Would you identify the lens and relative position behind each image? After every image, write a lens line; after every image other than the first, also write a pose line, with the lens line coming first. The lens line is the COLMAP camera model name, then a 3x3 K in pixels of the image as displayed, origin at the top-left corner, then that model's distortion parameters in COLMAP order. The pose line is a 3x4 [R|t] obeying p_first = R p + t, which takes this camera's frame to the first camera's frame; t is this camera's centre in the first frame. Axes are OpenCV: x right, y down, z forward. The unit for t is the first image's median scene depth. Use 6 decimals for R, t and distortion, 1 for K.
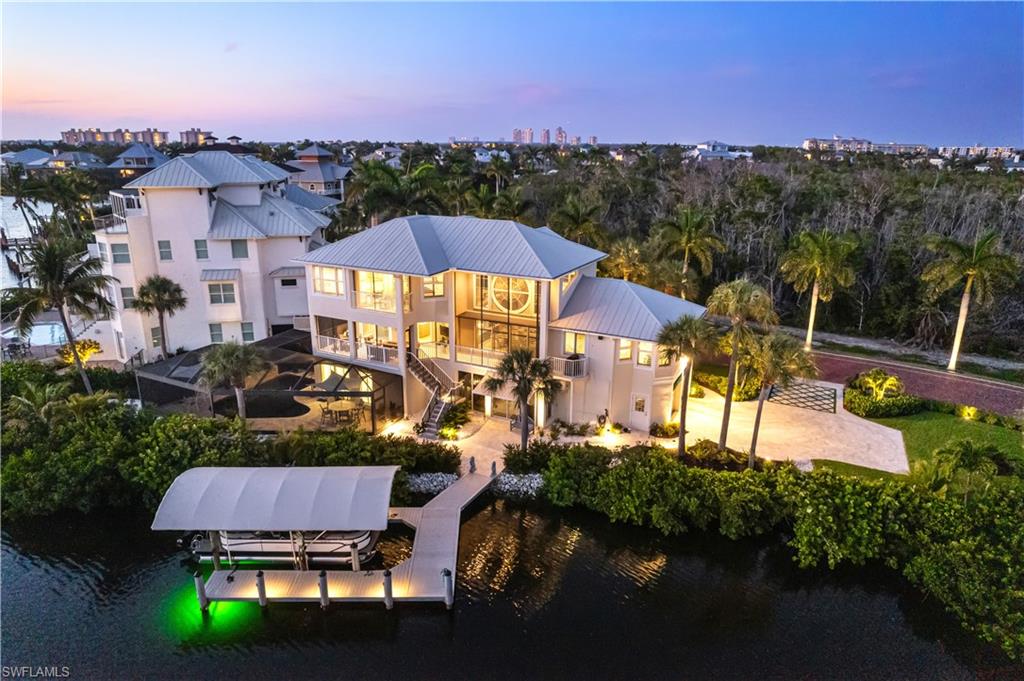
lens RADIAL K [[645.4, 0, 512.0], [0, 645.4, 340.5], [0, 0, 1]] dist [-0.074457, 0.071518]
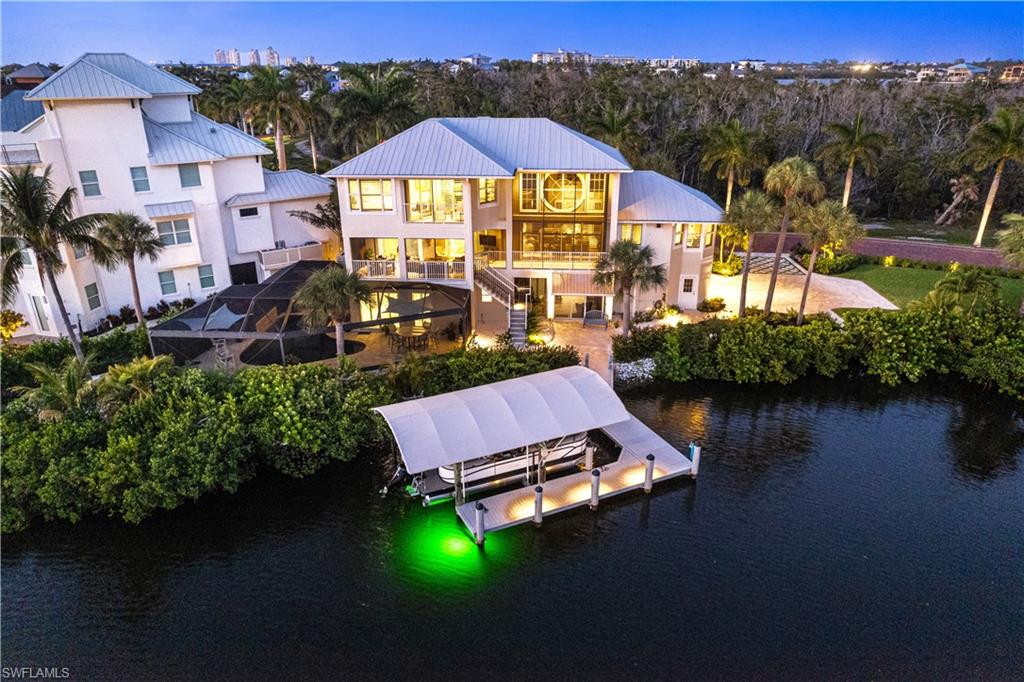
lens RADIAL K [[657.6, 0, 512.0], [0, 657.6, 341.0], [0, 0, 1]] dist [-0.085329, 0.077273]
pose [[0.923467, -0.162741, 0.347454, -0.459958], [0.124323, 0.983649, 0.130298, 0.011618], [-0.362978, -0.077129, 0.928600, 0.080371]]
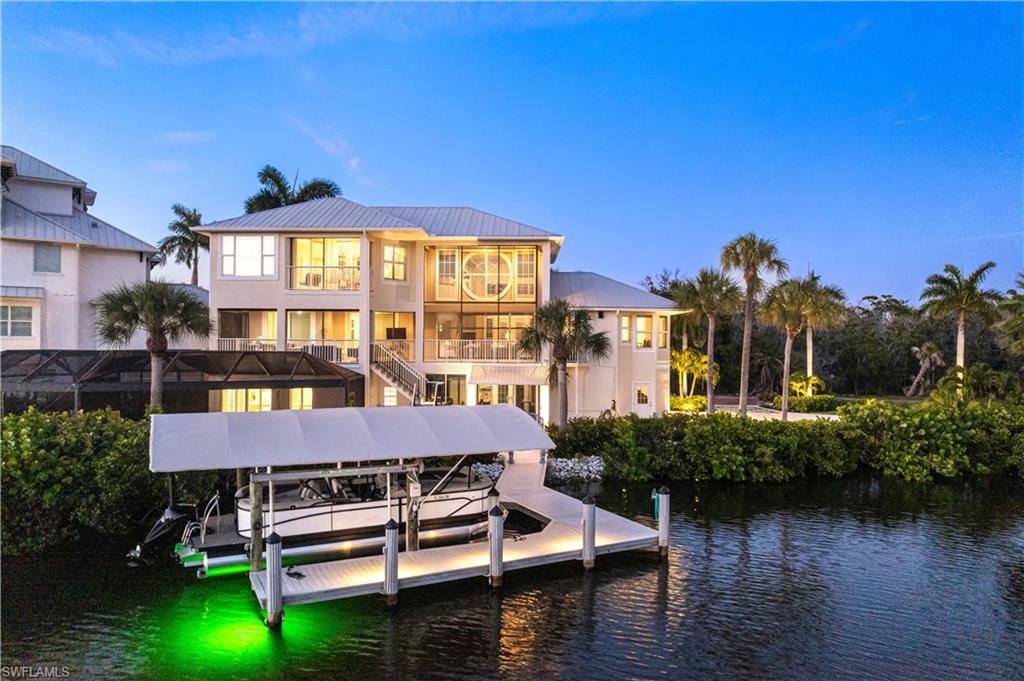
lens RADIAL K [[657.6, 0, 512.0], [0, 657.6, 340.5], [0, 0, 1]] dist [-0.085329, 0.077273]
pose [[0.903480, -0.003290, 0.428618, -0.338746], [0.125791, 0.957975, -0.257800, 0.231054], [-0.409757, 0.286834, 0.865925, 0.270742]]
